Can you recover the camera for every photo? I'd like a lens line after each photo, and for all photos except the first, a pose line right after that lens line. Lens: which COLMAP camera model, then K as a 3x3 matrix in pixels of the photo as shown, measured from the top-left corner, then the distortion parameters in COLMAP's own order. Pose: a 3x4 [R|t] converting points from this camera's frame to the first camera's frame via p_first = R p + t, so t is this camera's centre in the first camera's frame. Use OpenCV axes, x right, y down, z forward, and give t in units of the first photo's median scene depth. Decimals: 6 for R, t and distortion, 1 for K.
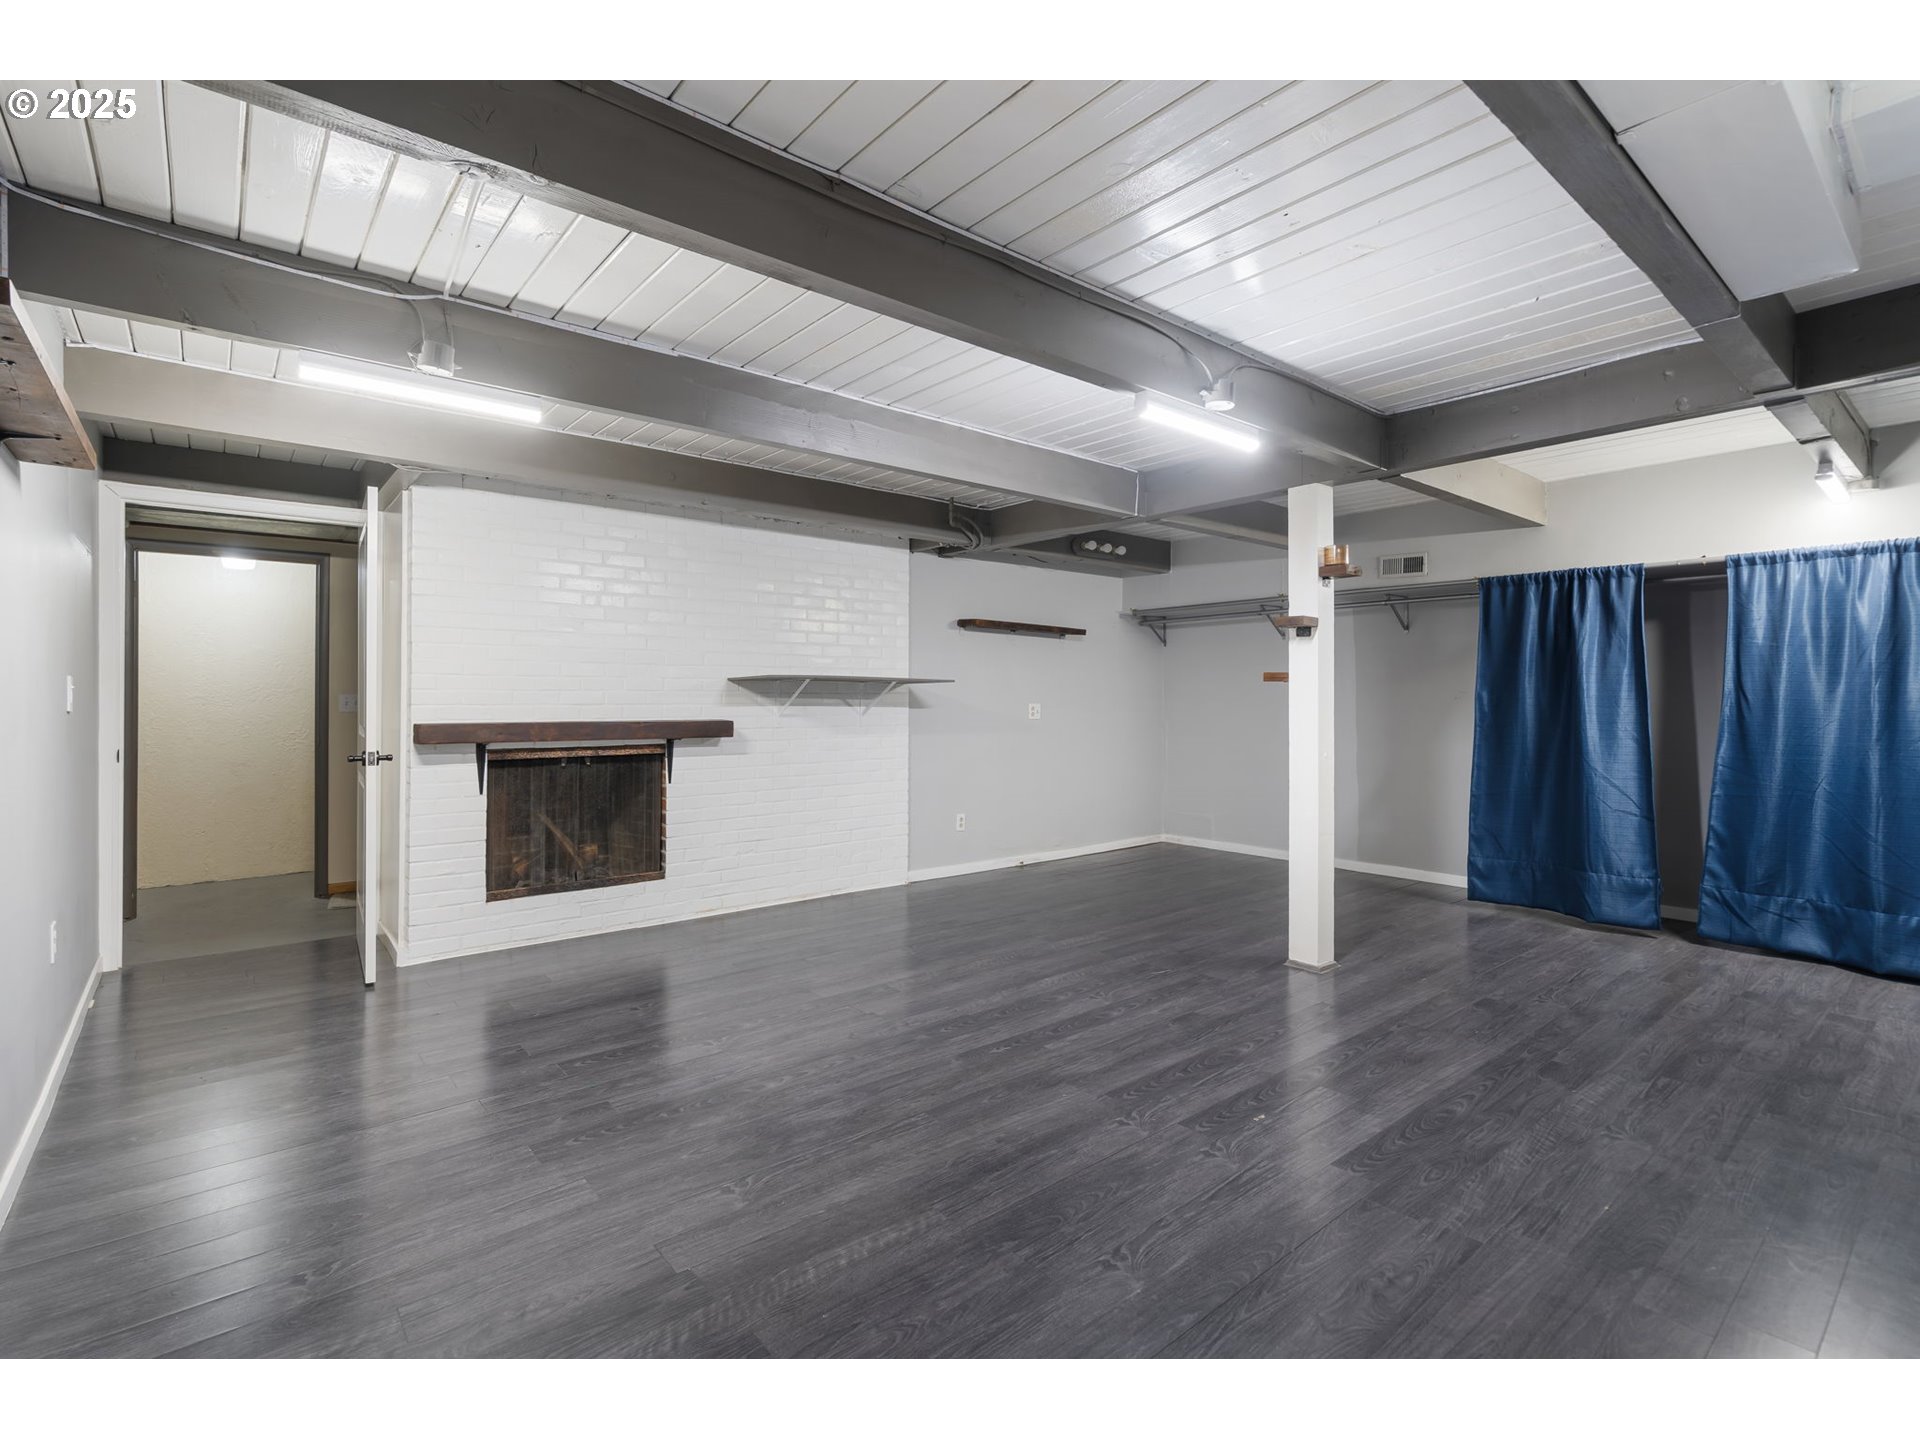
lens RADIAL K [[869.5, 0, 955.5], [0, 869.5, 712.8], [0, 0, 1]] dist [-0.003850, 0.000660]
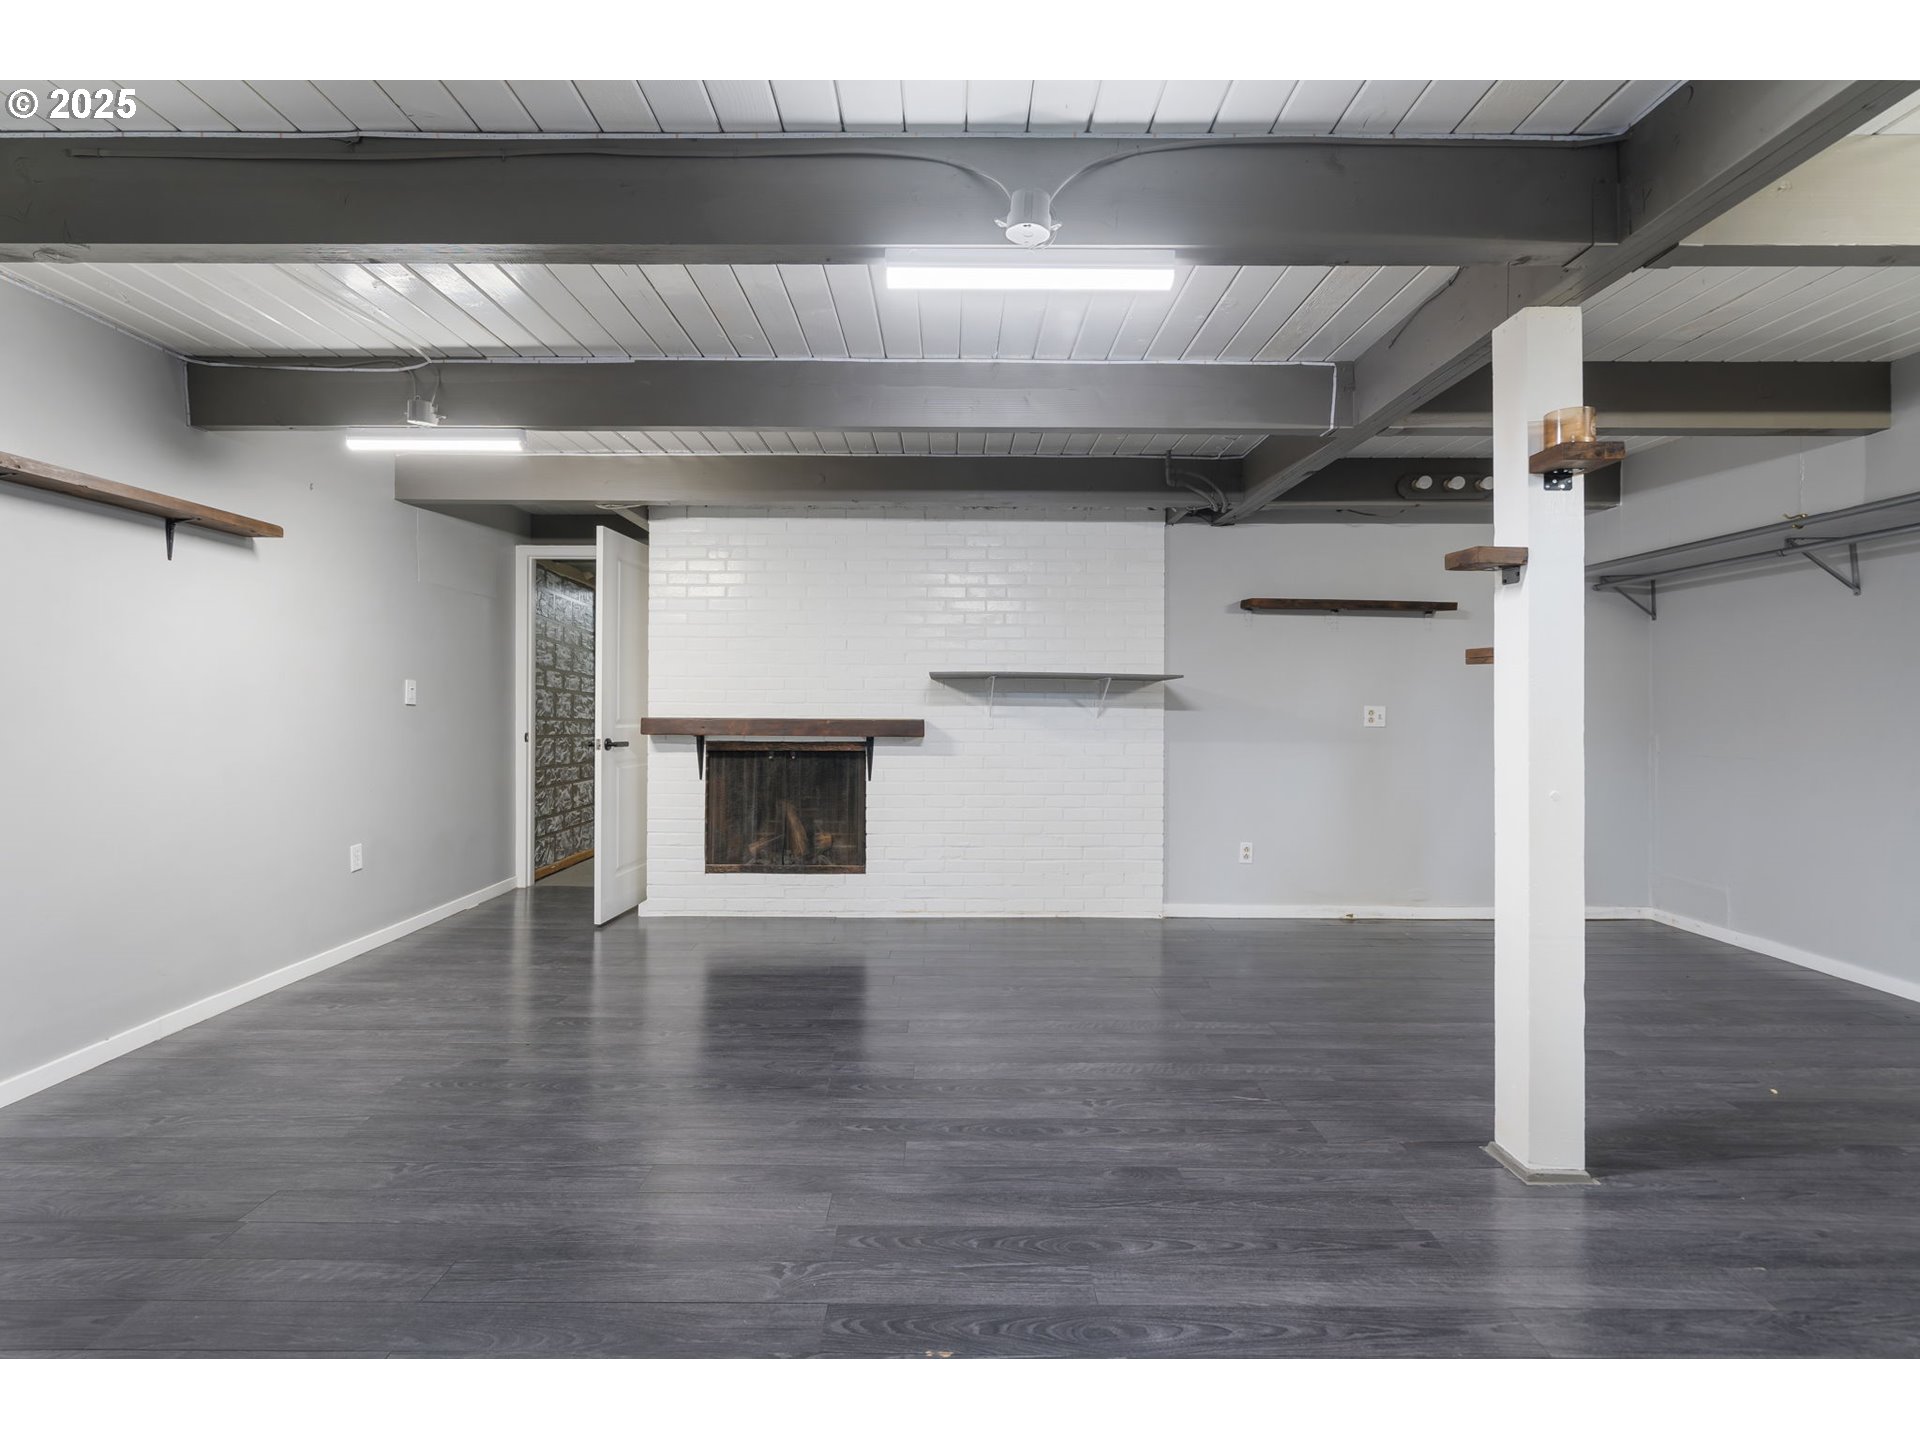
lens RADIAL K [[867.3, 0, 965.6], [0, 867.3, 717.3], [0, 0, 1]] dist [-0.002479, 0.000361]
pose [[0.779303, 0.011751, -0.626537, 0.498165], [-0.013448, 0.999908, 0.002026, 0.004025], [0.626503, 0.006847, 0.779389, 0.346537]]
